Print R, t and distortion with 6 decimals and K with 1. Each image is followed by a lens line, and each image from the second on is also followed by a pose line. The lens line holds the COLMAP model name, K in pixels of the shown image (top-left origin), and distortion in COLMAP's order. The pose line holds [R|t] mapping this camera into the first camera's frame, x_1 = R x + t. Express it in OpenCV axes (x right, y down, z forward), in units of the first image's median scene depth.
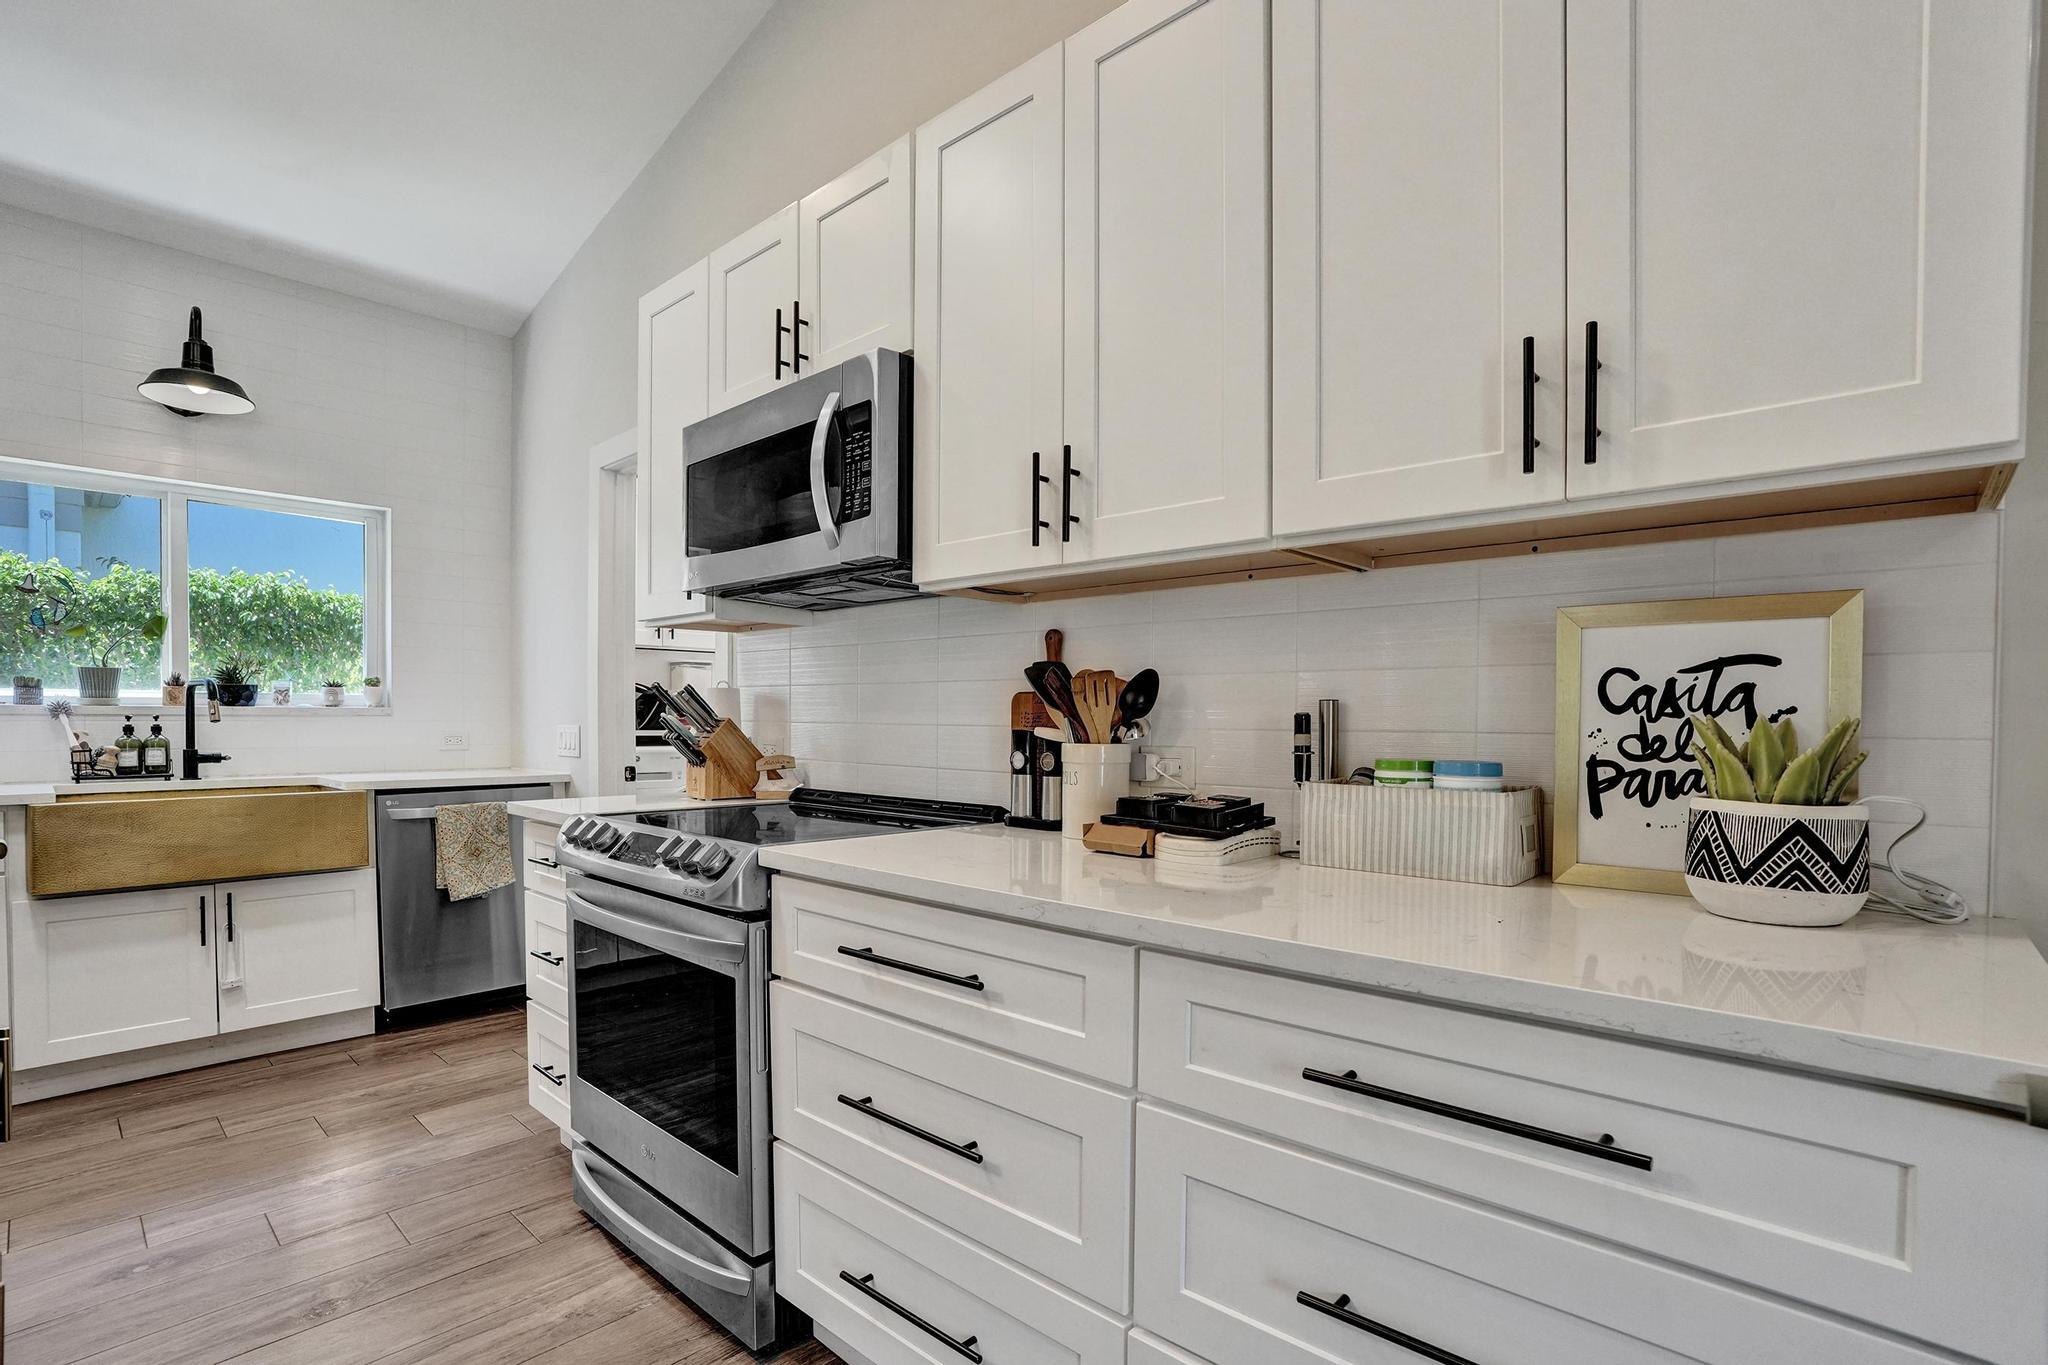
lens RADIAL K [[954.5, 0, 1045.9], [0, 954.5, 727.3], [0, 0, 1]] dist [-0.068655, 0.022218]
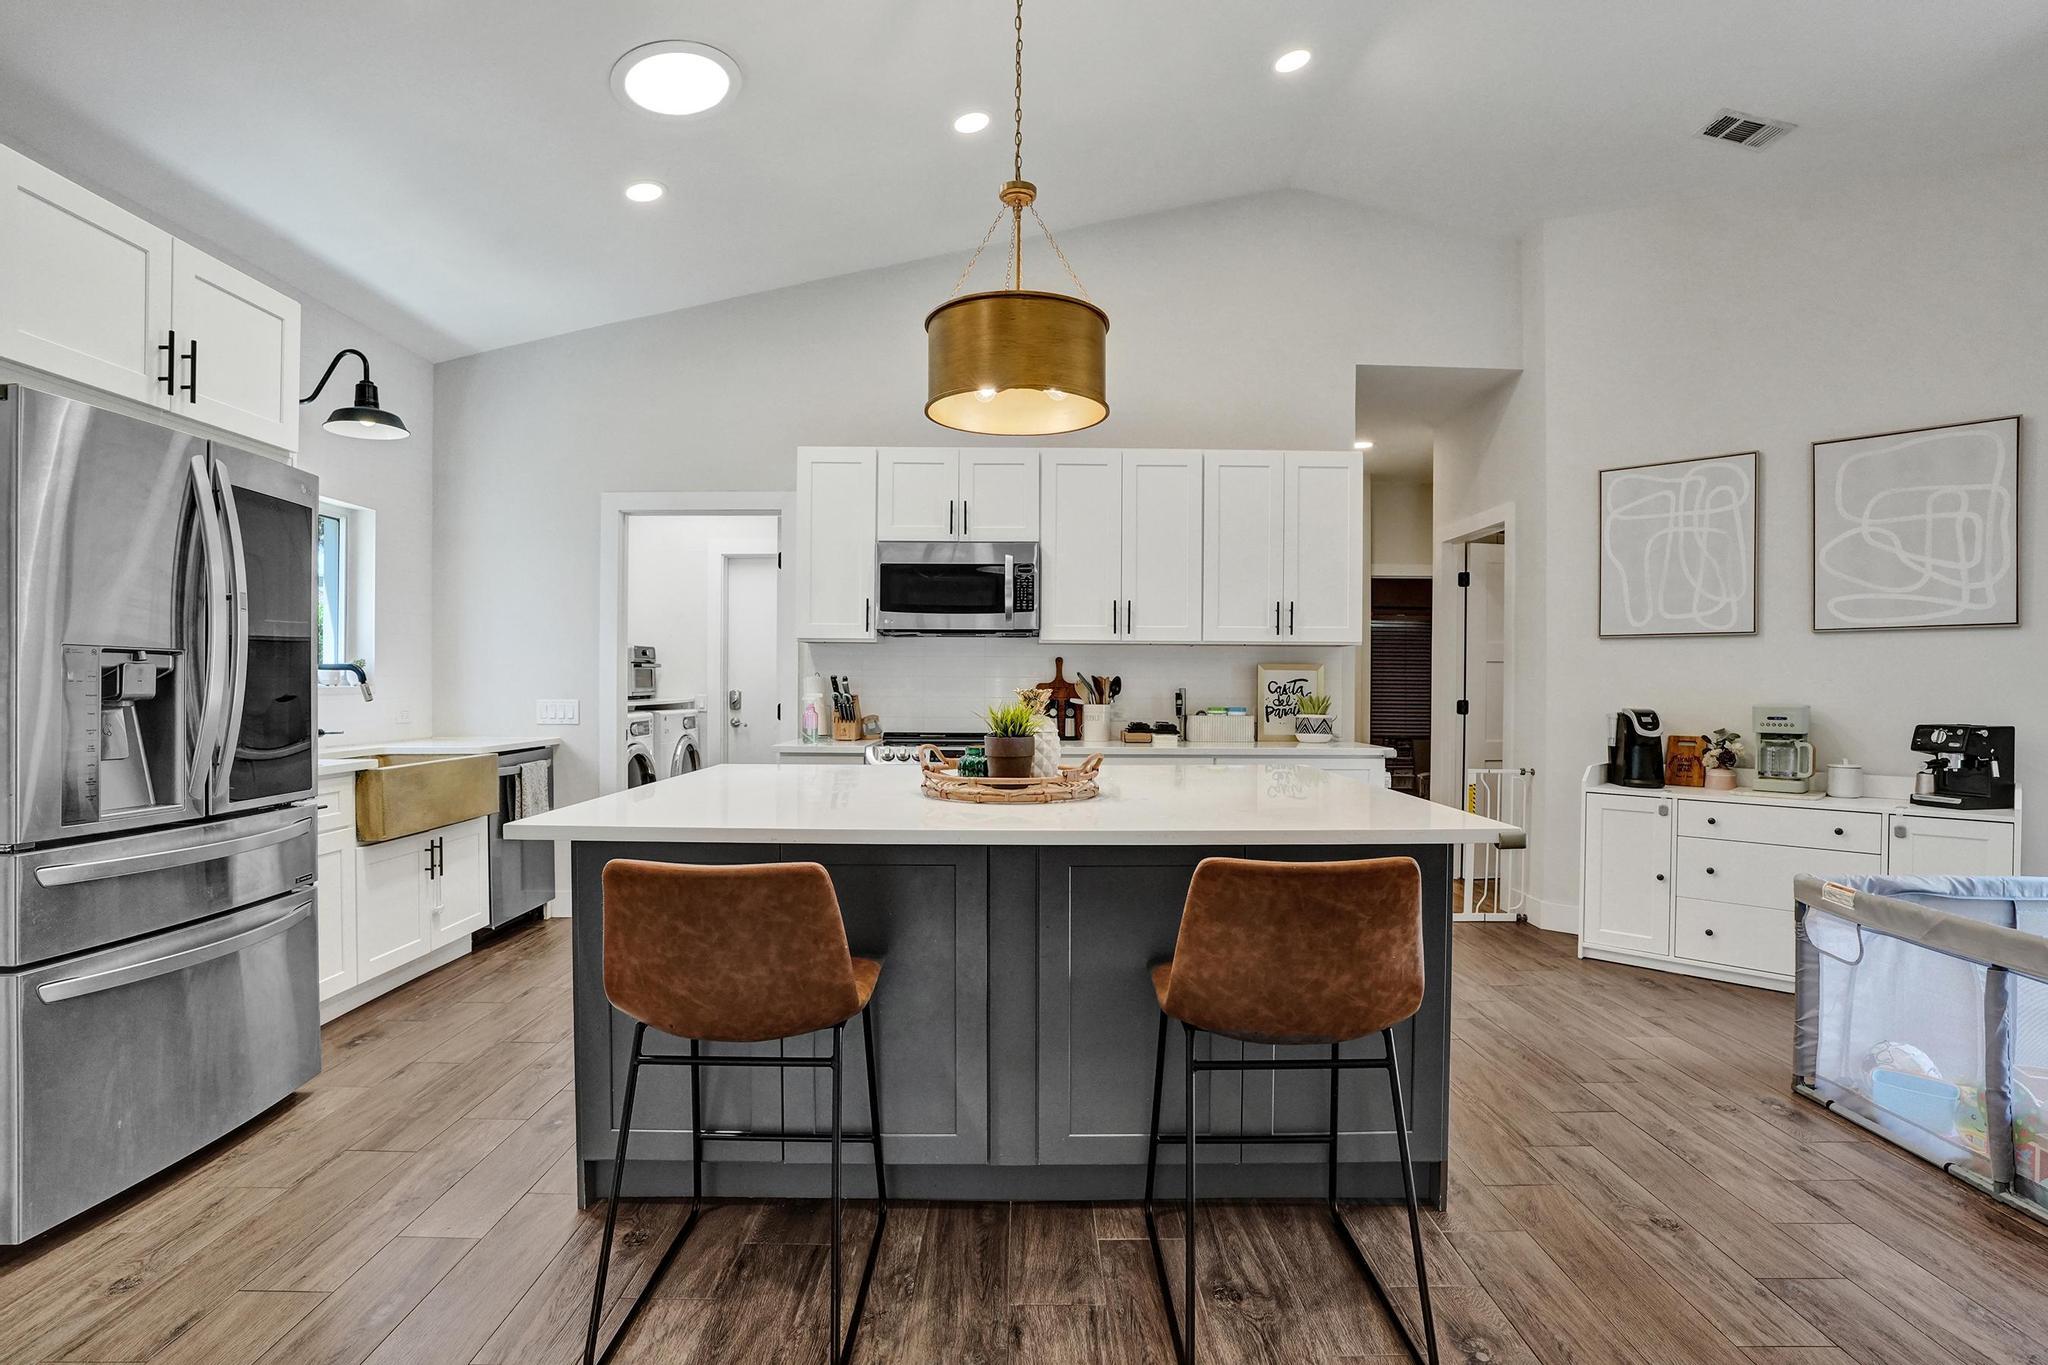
lens RADIAL K [[1030.3, 0, 1014.7], [0, 1030.3, 688.2], [0, 0, 1]] dist [-0.055812, 0.018154]
pose [[0.741428, -0.008587, 0.670978, -1.436542], [0.008884, 0.999956, 0.002981, -0.028502], [-0.670974, 0.003751, 0.741471, -0.662328]]
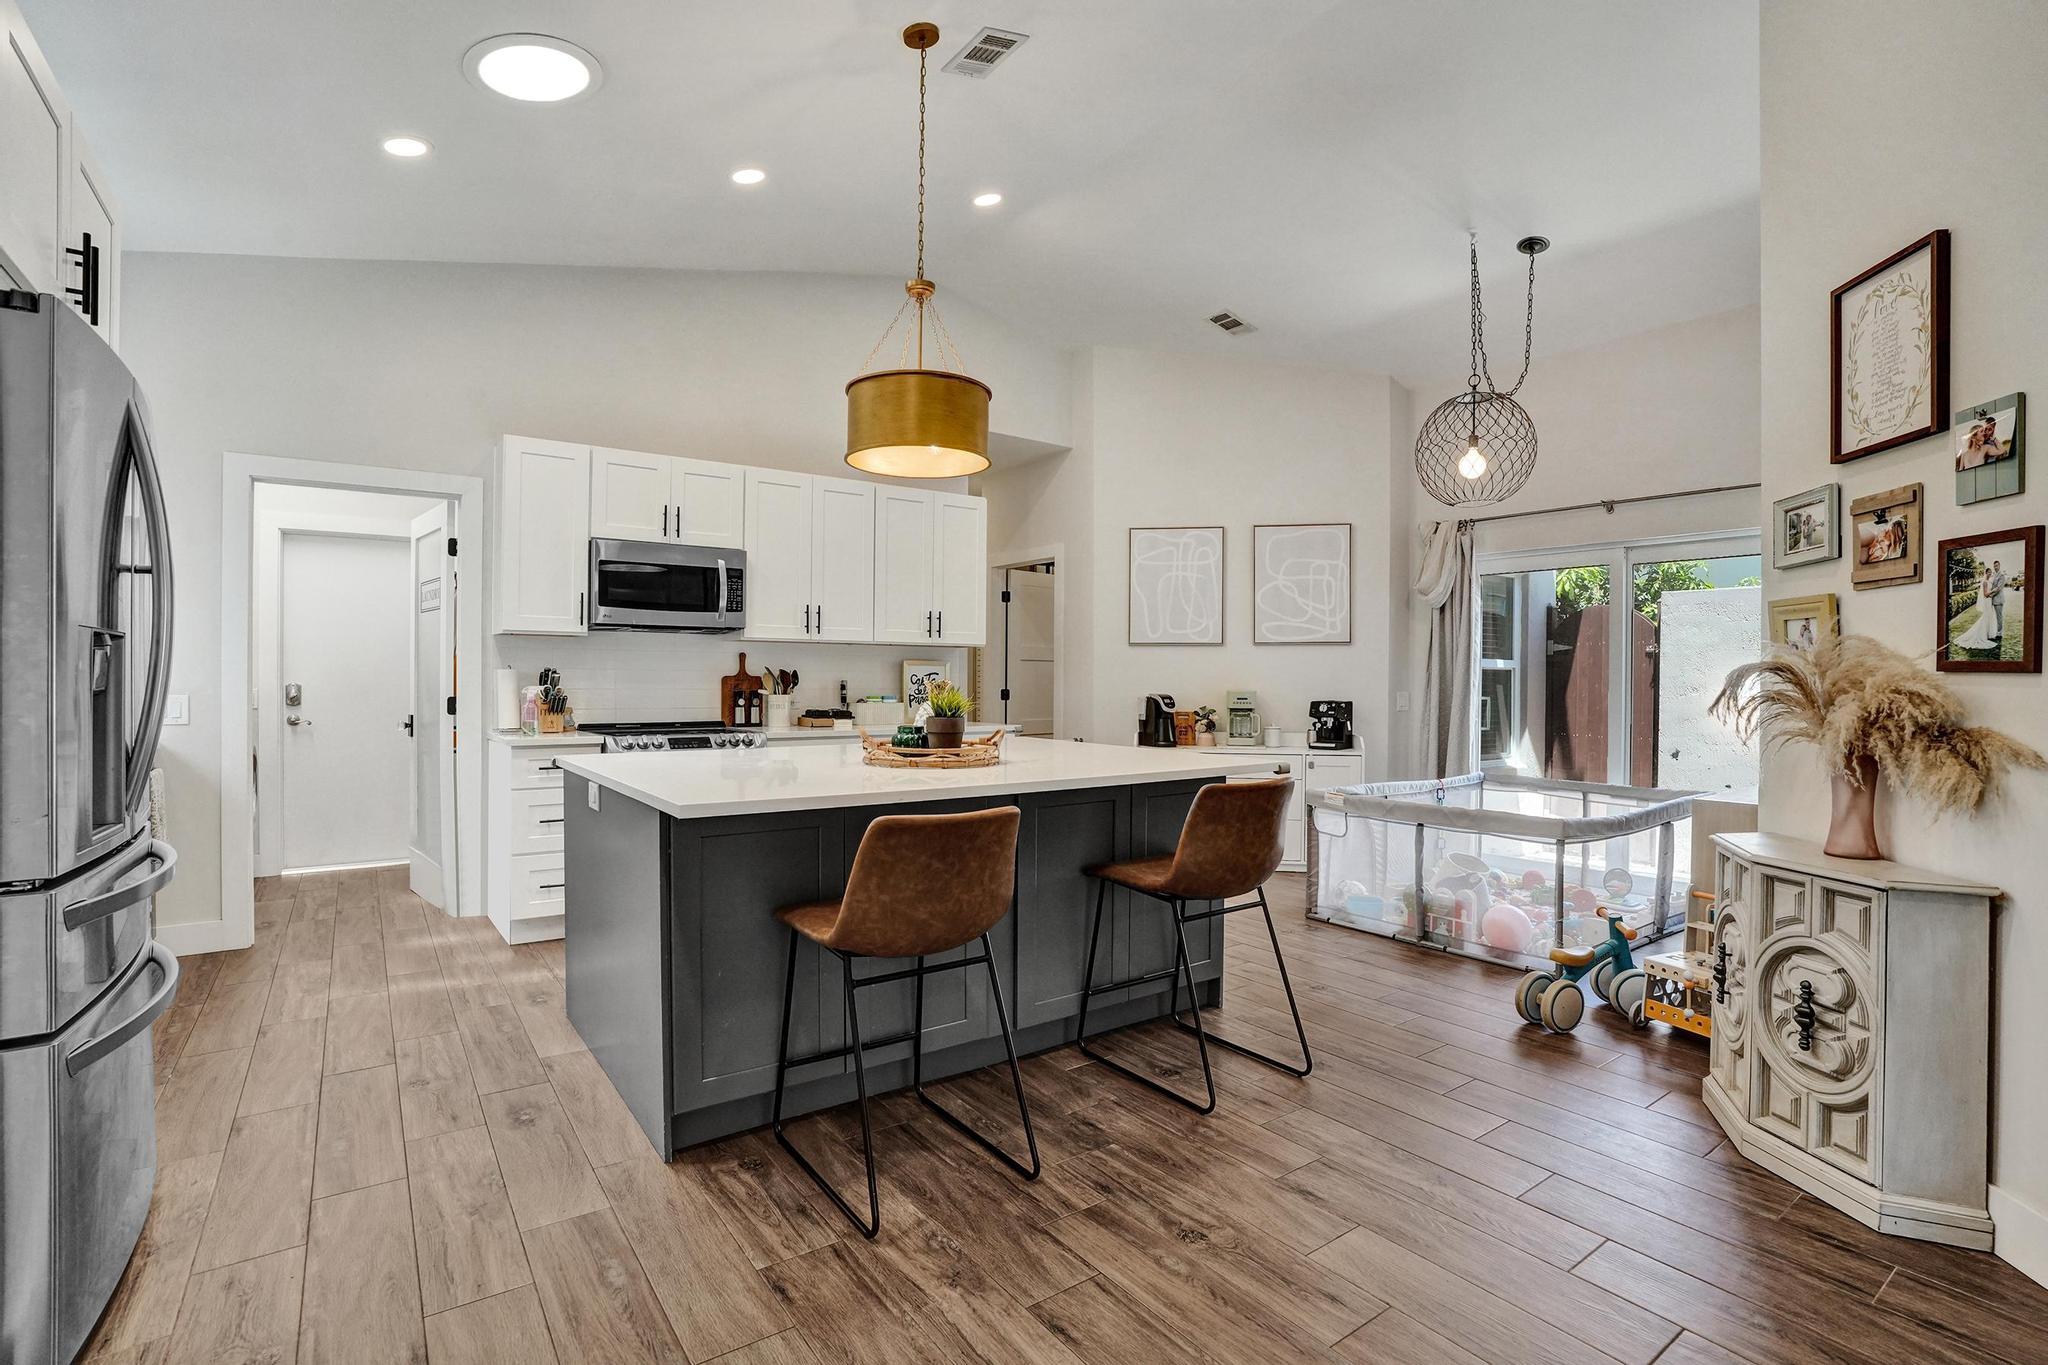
lens RADIAL K [[954.5, 0, 1030.9], [0, 954.5, 682.0], [0, 0, 1]] dist [-0.068655, 0.022218]
pose [[0.208247, -0.010384, 0.978021, -1.922546], [0.007308, 0.999932, 0.009061, -0.032700], [-0.978049, 0.005261, 0.208309, -0.264900]]
